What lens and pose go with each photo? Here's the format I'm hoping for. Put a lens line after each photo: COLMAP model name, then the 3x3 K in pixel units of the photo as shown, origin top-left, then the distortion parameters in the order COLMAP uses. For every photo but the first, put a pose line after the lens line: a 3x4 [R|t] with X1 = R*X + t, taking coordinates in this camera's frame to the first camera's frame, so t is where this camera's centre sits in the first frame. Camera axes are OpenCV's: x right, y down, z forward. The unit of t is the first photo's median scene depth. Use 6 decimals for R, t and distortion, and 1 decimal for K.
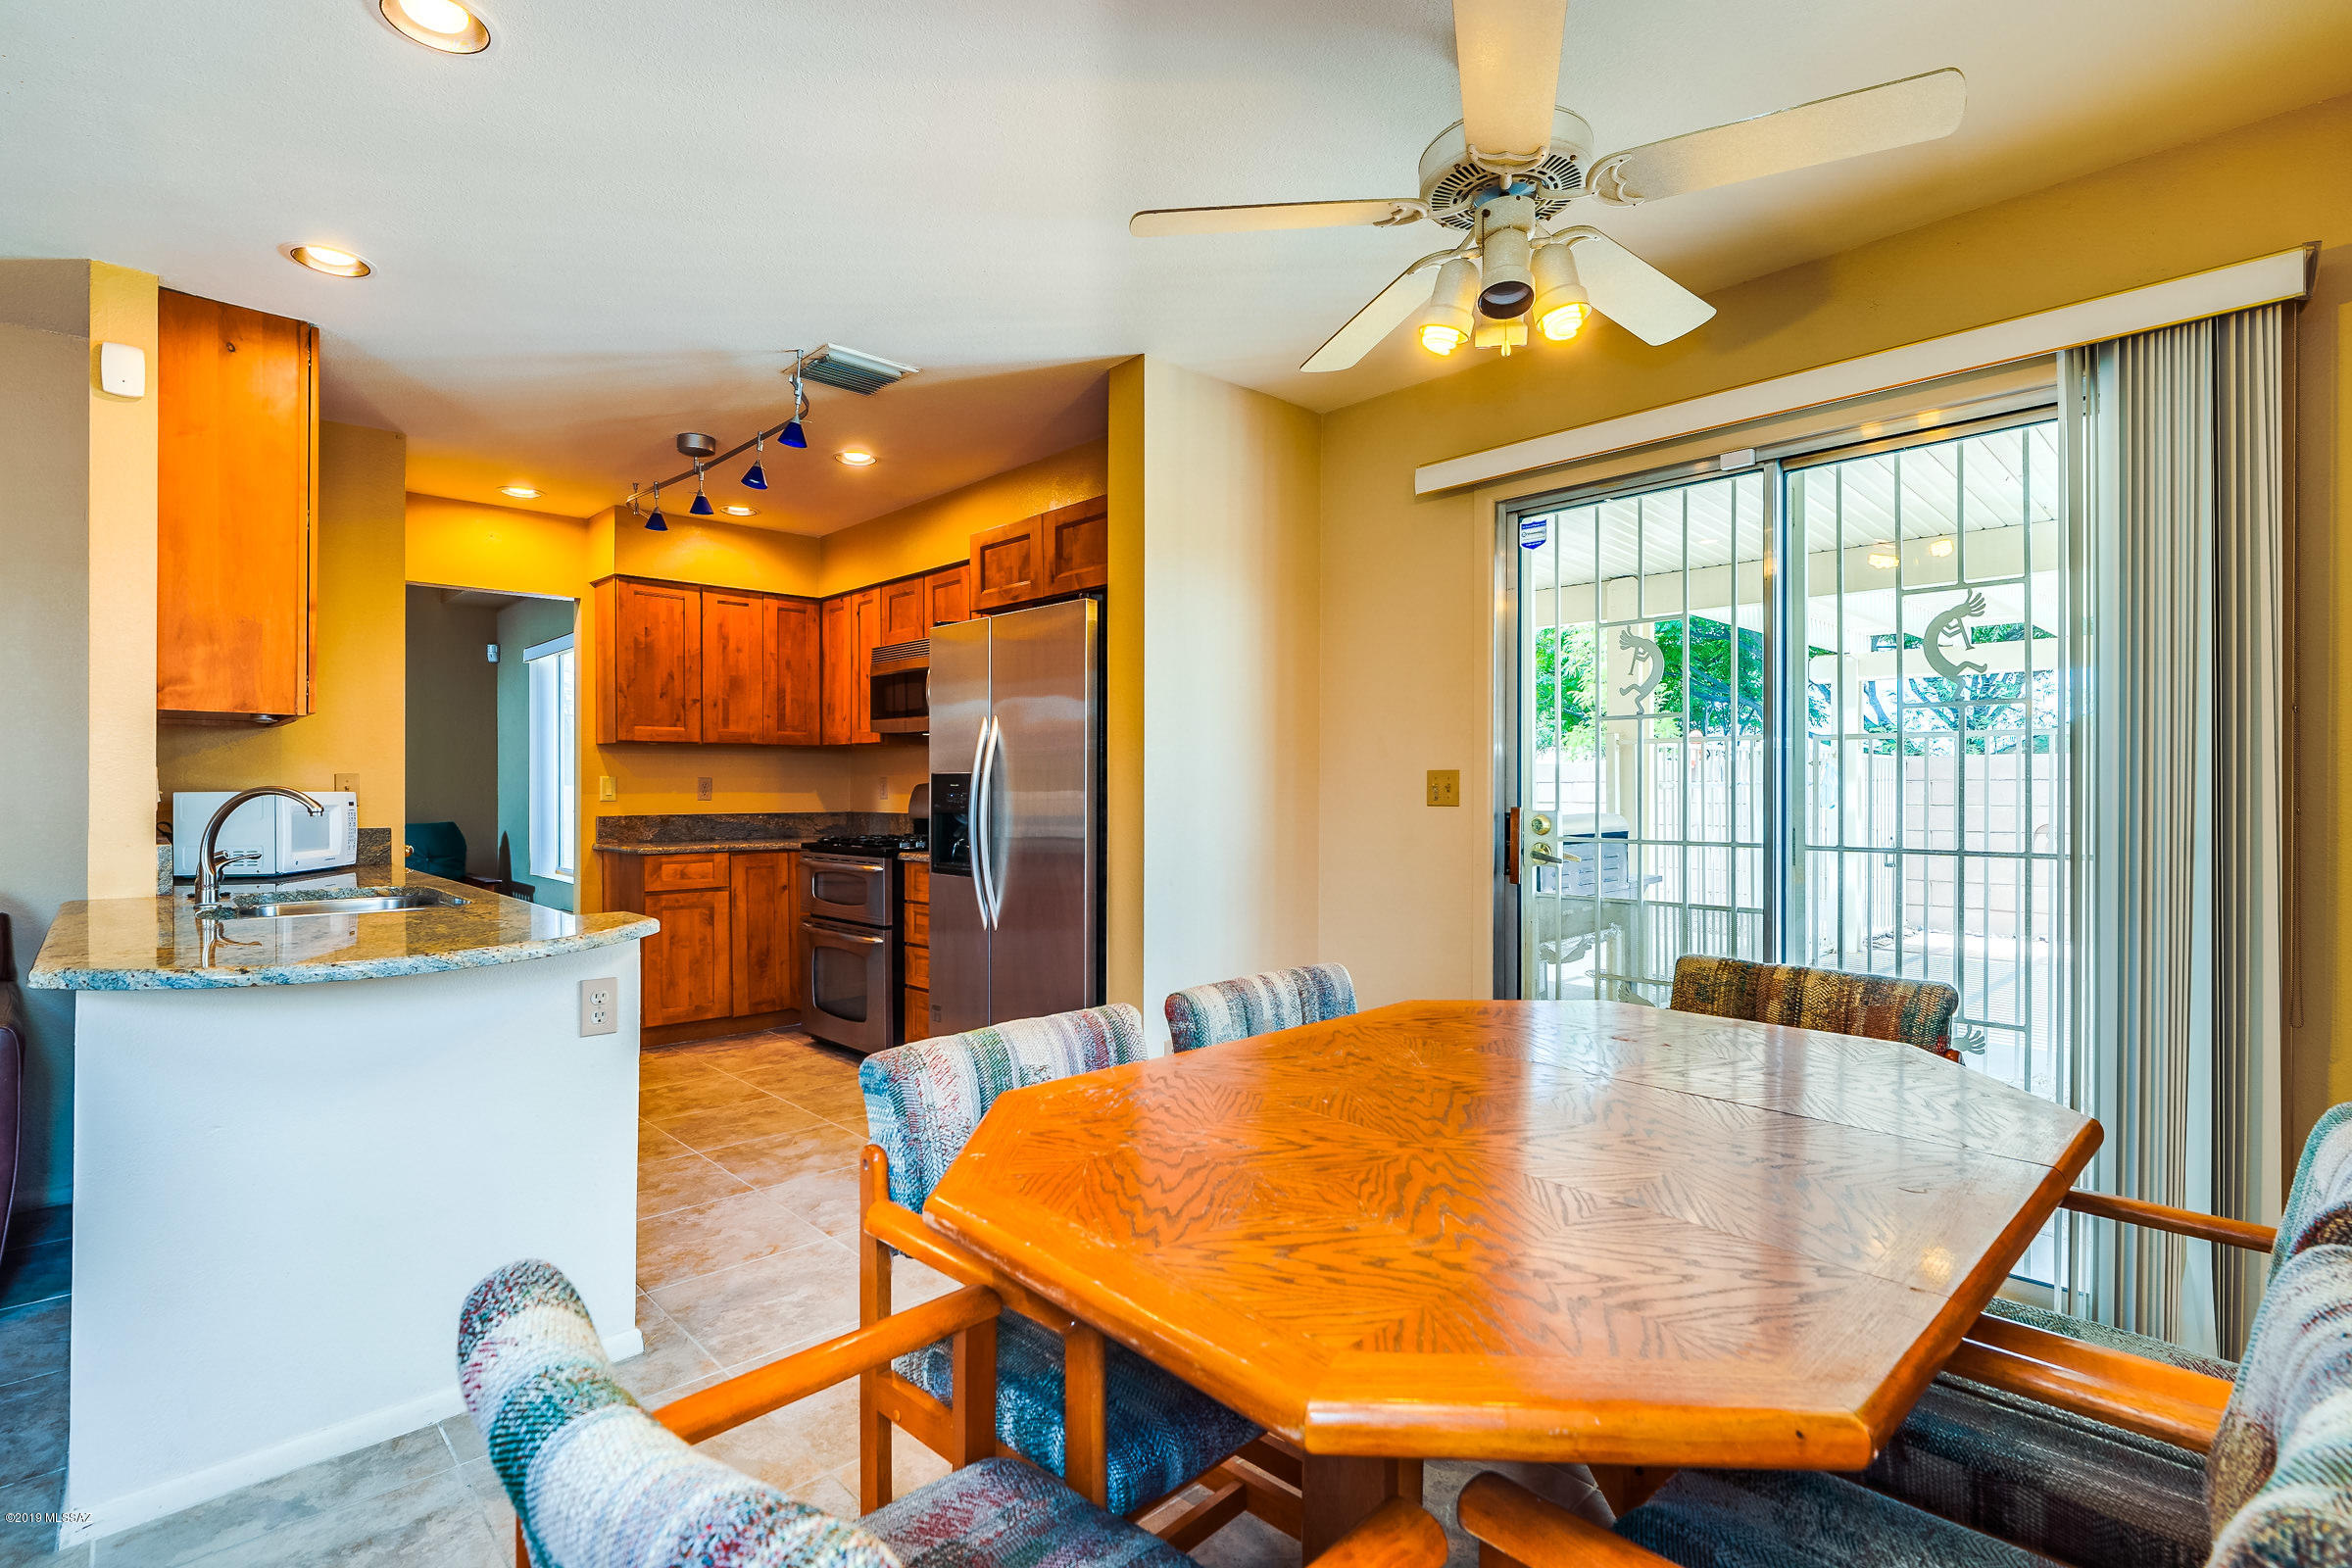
lens RADIAL K [[1115.0, 0, 1173.4], [0, 1115.0, 793.2], [0, 0, 1]] dist [0.003346, -0.000020]
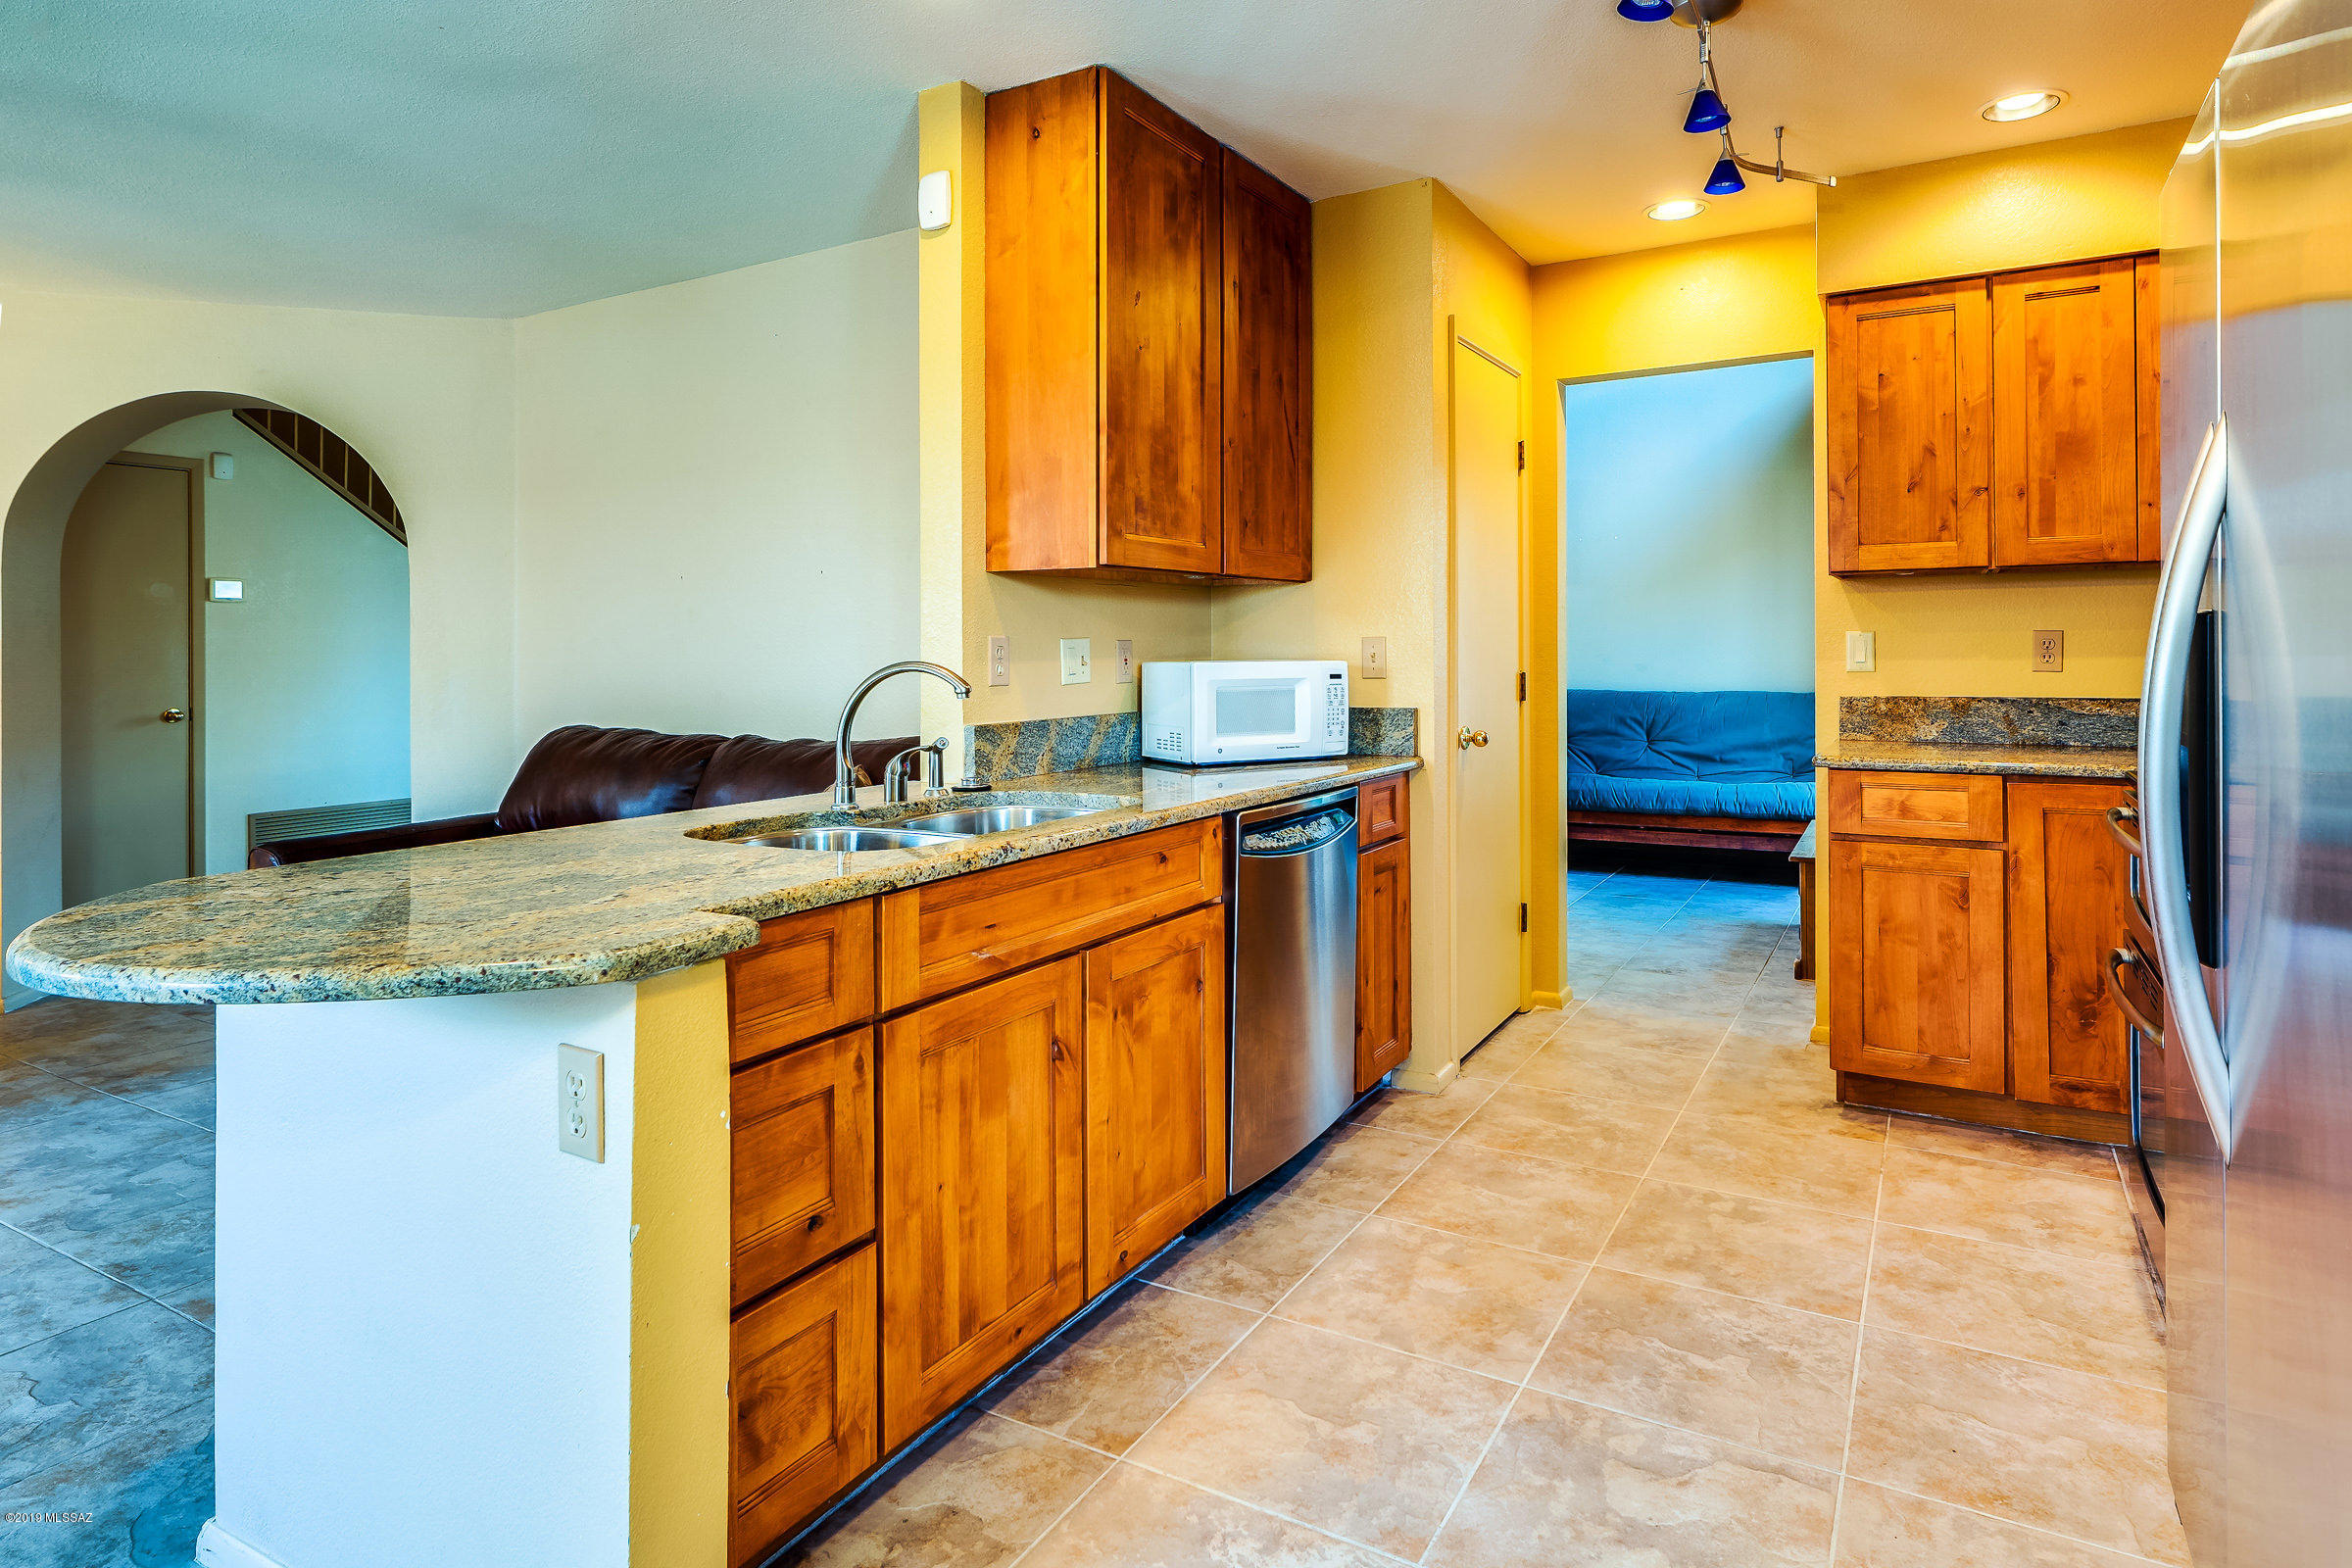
lens RADIAL K [[1266.4, 0, 1224.7], [0, 1266.4, 642.4], [0, 0, 1]] dist [0.004955, -0.001598]
pose [[0.290974, -0.006631, -0.956708, 0.058965], [0.004029, 0.999976, -0.005705, -0.007006], [0.956723, -0.002195, 0.290993, 0.498609]]
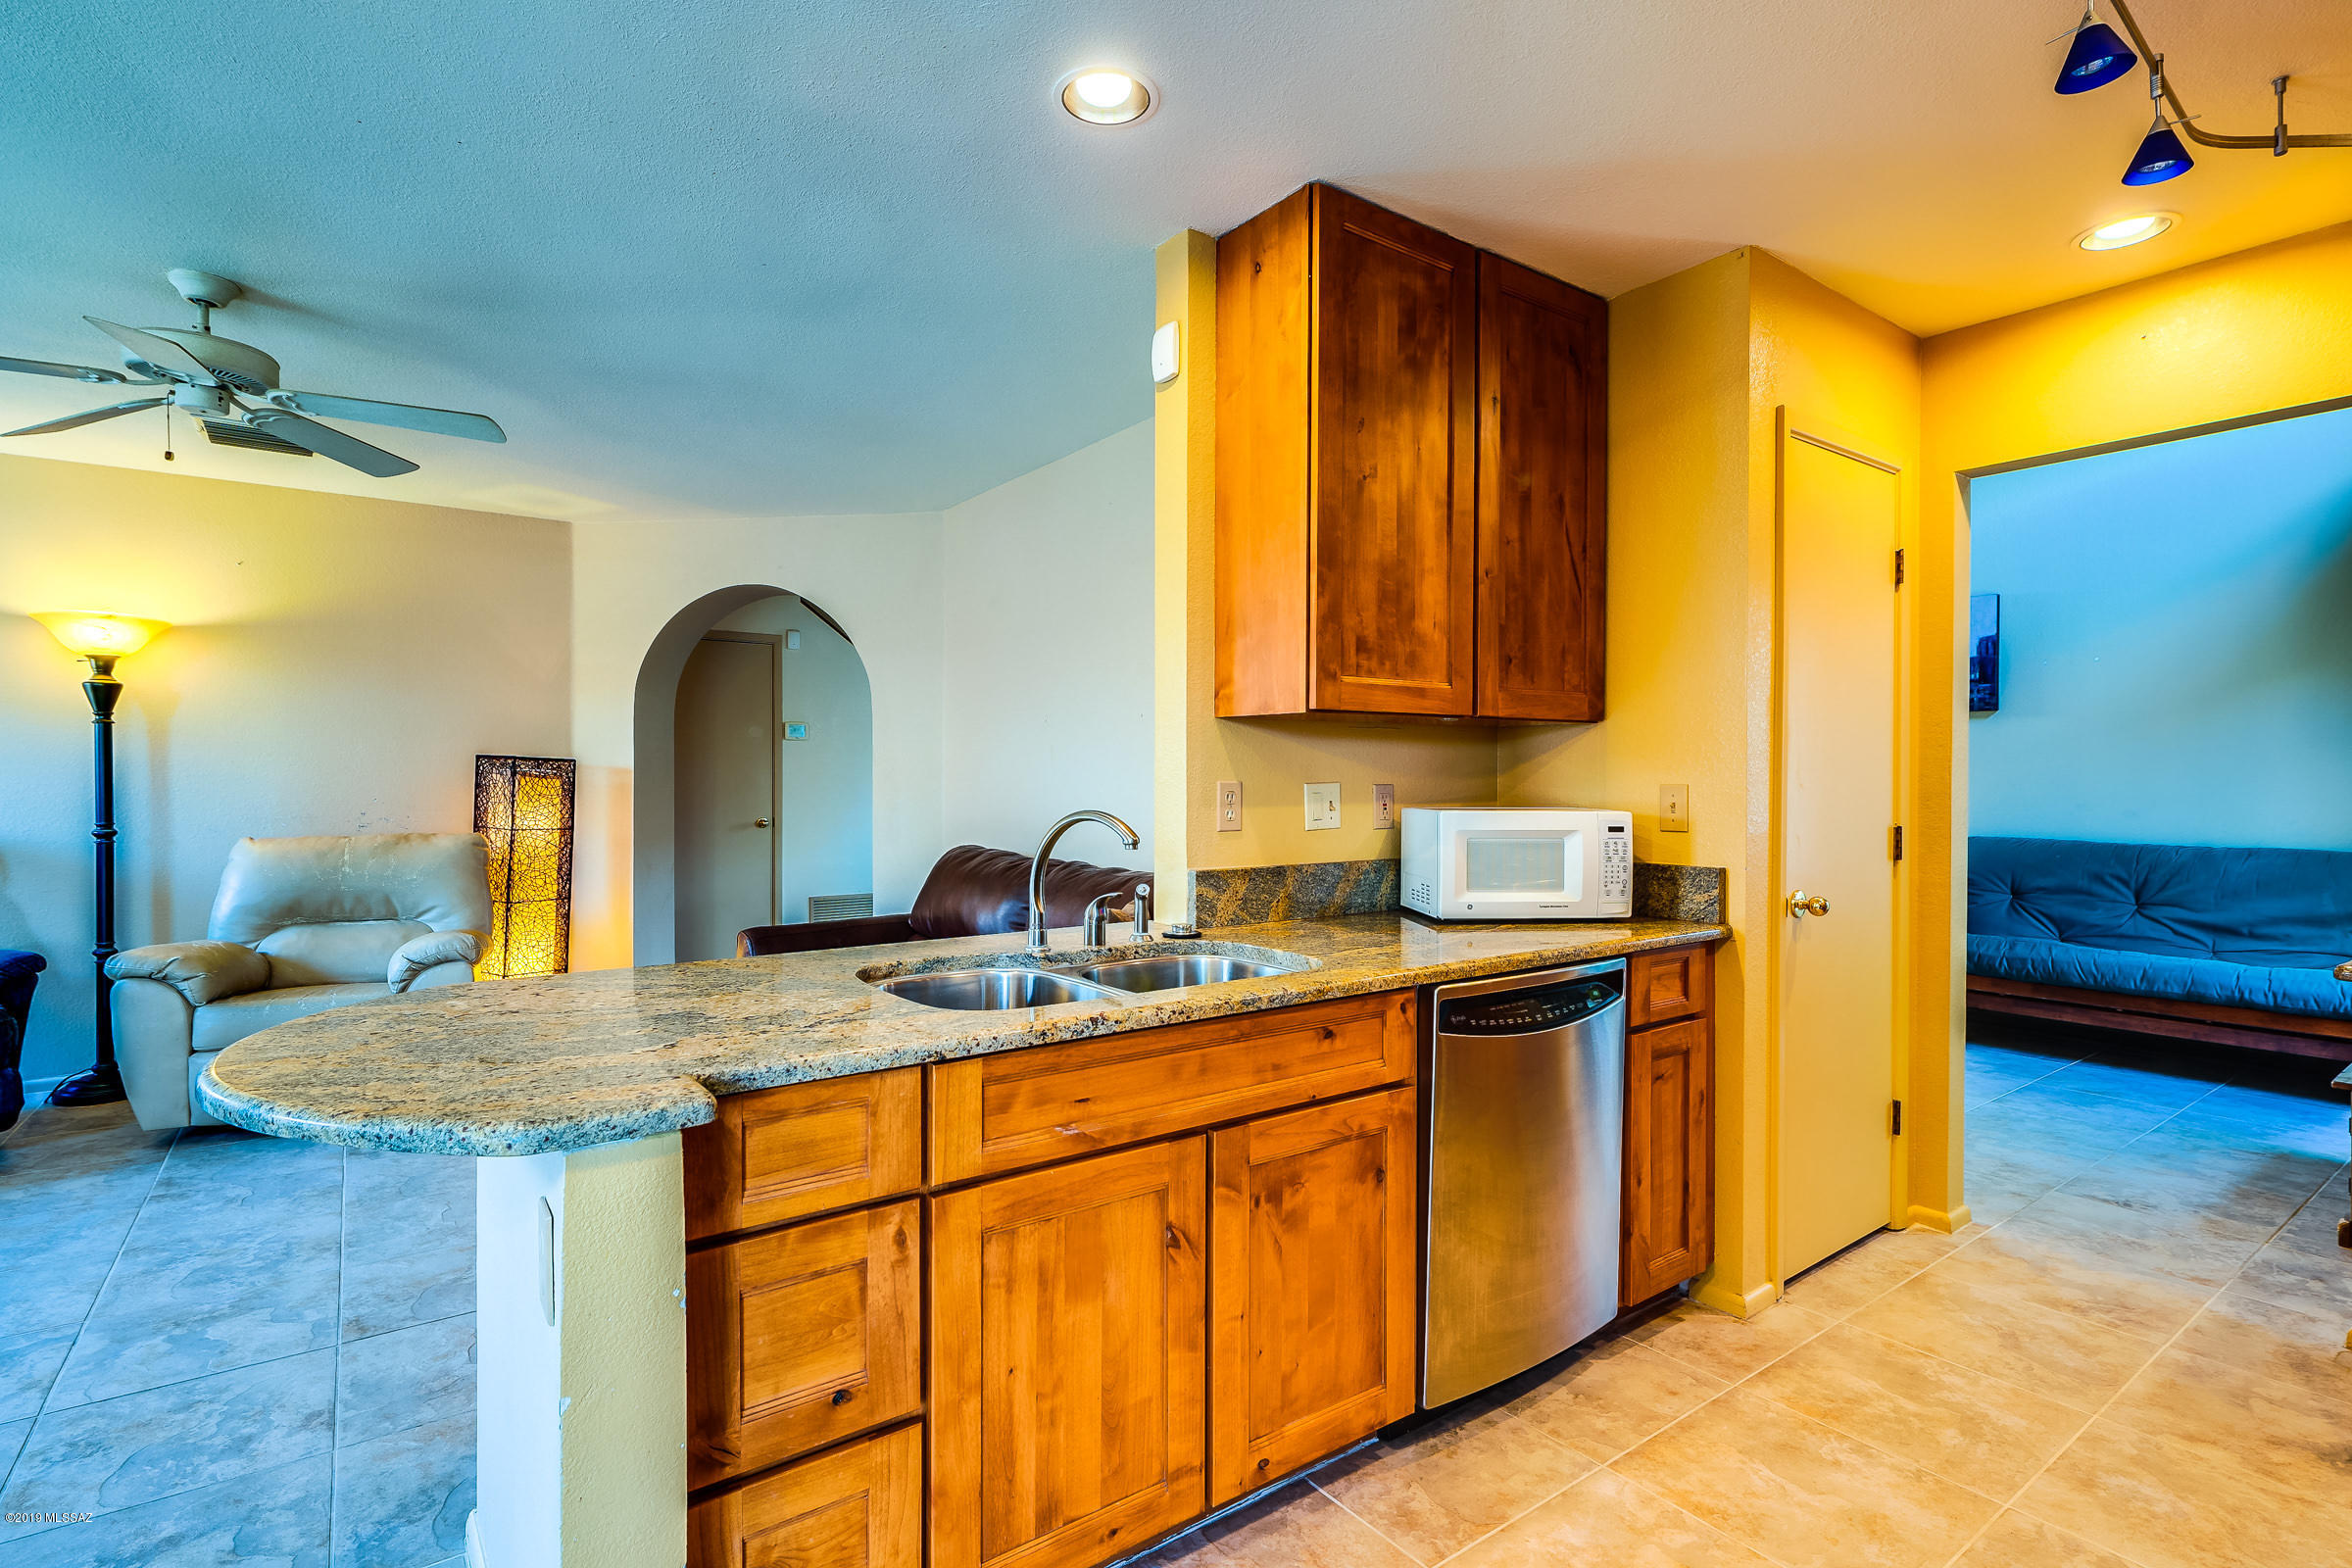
lens RADIAL K [[1115.0, 0, 1165.1], [0, 1115.0, 776.0], [0, 0, 1]] dist [0.003346, -0.000020]
pose [[-0.131807, 0.001489, -0.991274, -0.015204], [-0.007249, 0.999971, 0.002466, -0.016989], [0.991249, 0.007511, -0.131793, 0.605106]]
